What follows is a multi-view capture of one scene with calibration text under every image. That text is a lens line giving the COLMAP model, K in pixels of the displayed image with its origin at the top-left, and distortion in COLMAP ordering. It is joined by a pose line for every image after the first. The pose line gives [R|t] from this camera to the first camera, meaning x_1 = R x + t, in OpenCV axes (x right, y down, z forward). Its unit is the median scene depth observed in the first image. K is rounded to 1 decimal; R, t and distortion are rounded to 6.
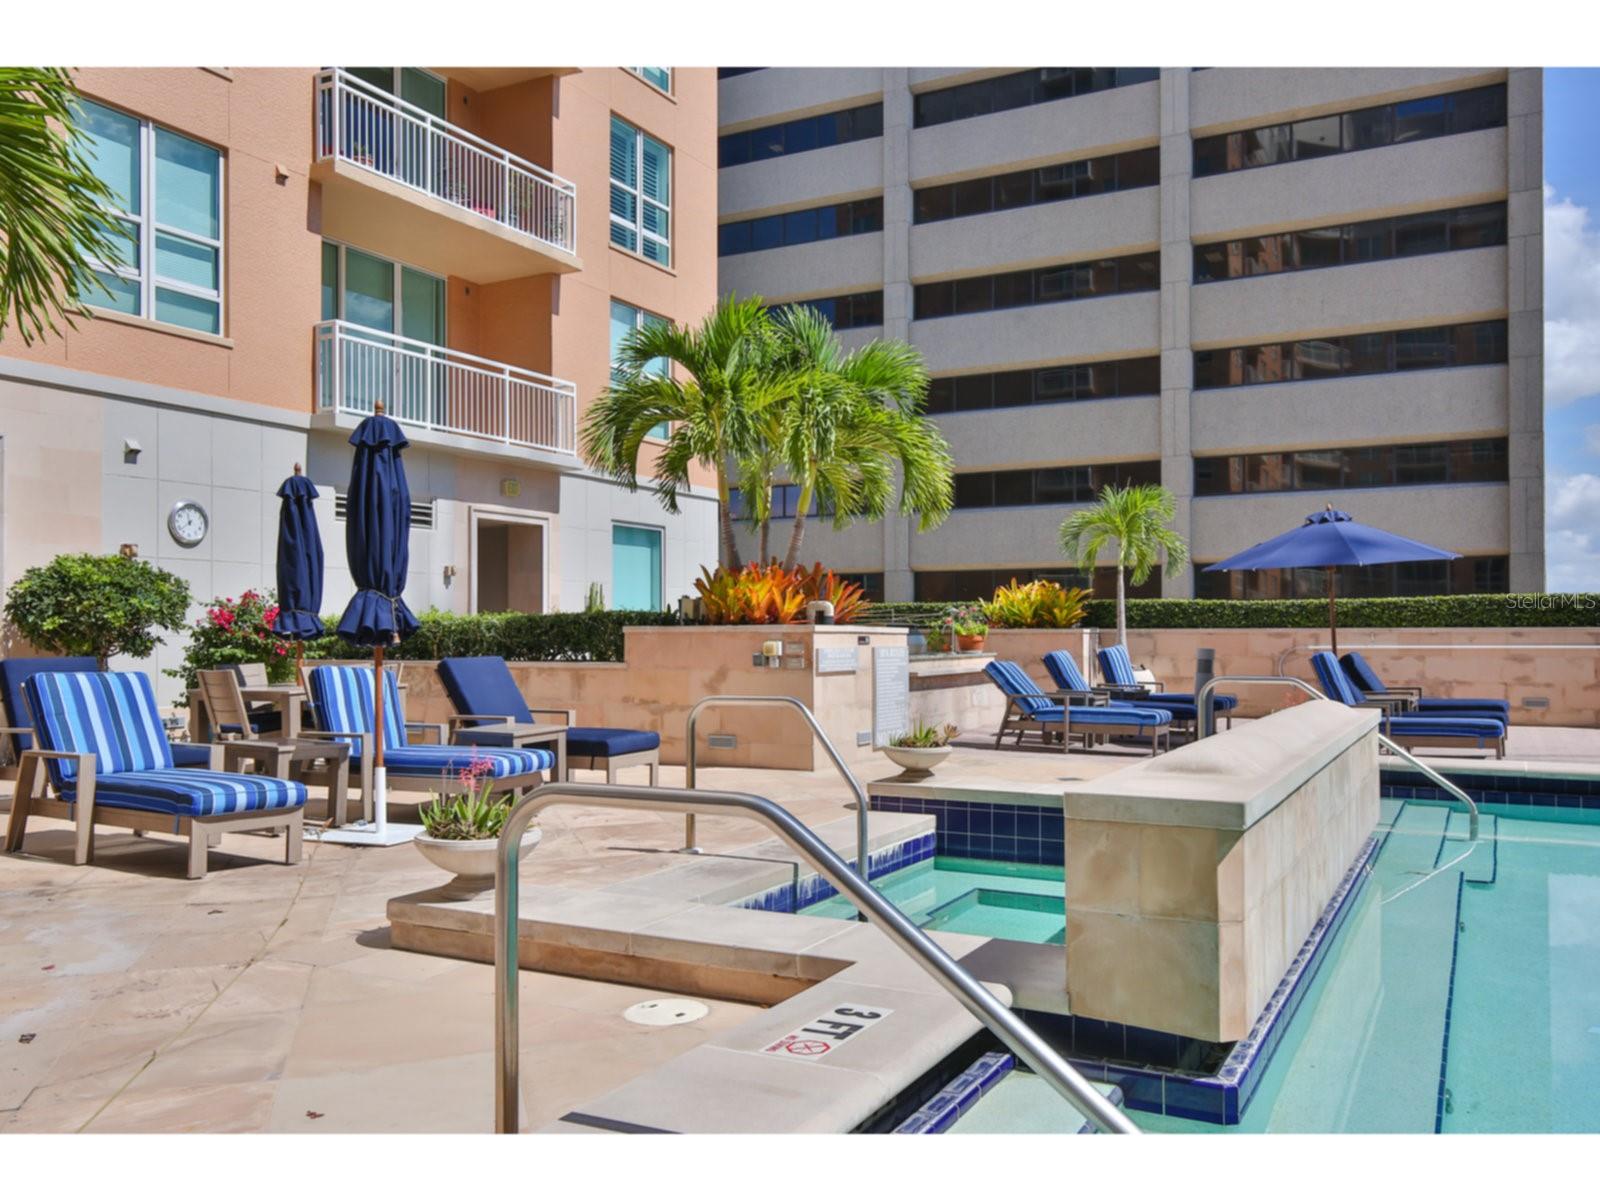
lens RADIAL K [[1267.4, 0, 801.6], [0, 1267.4, 614.9], [0, 0, 1]] dist [0.008548, 0.003079]
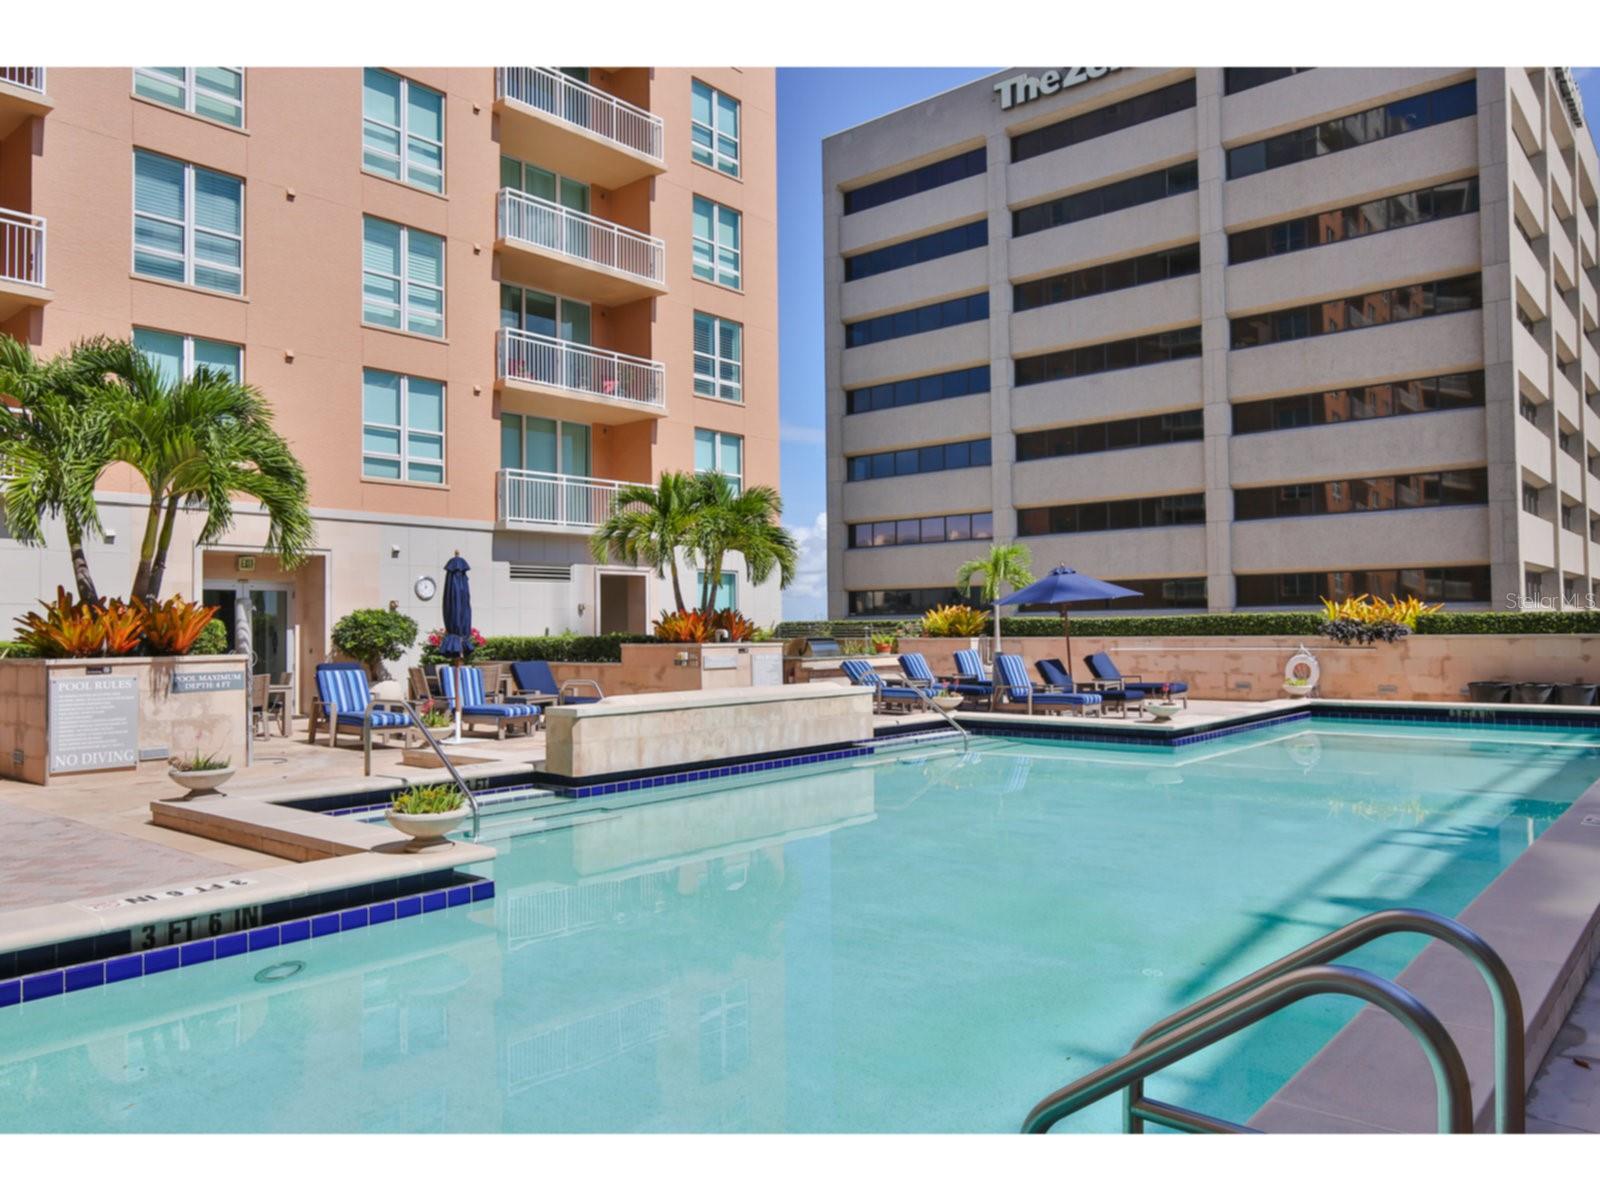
lens RADIAL K [[1110.1, 0, 799.6], [0, 1110.1, 590.8], [0, 0, 1]] dist [-0.002179, 0.002585]
pose [[0.976828, -0.017290, -0.213326, 0.352064], [0.013207, 0.999702, -0.020547, -0.024112], [0.213618, 0.017254, 0.976765, -0.413262]]
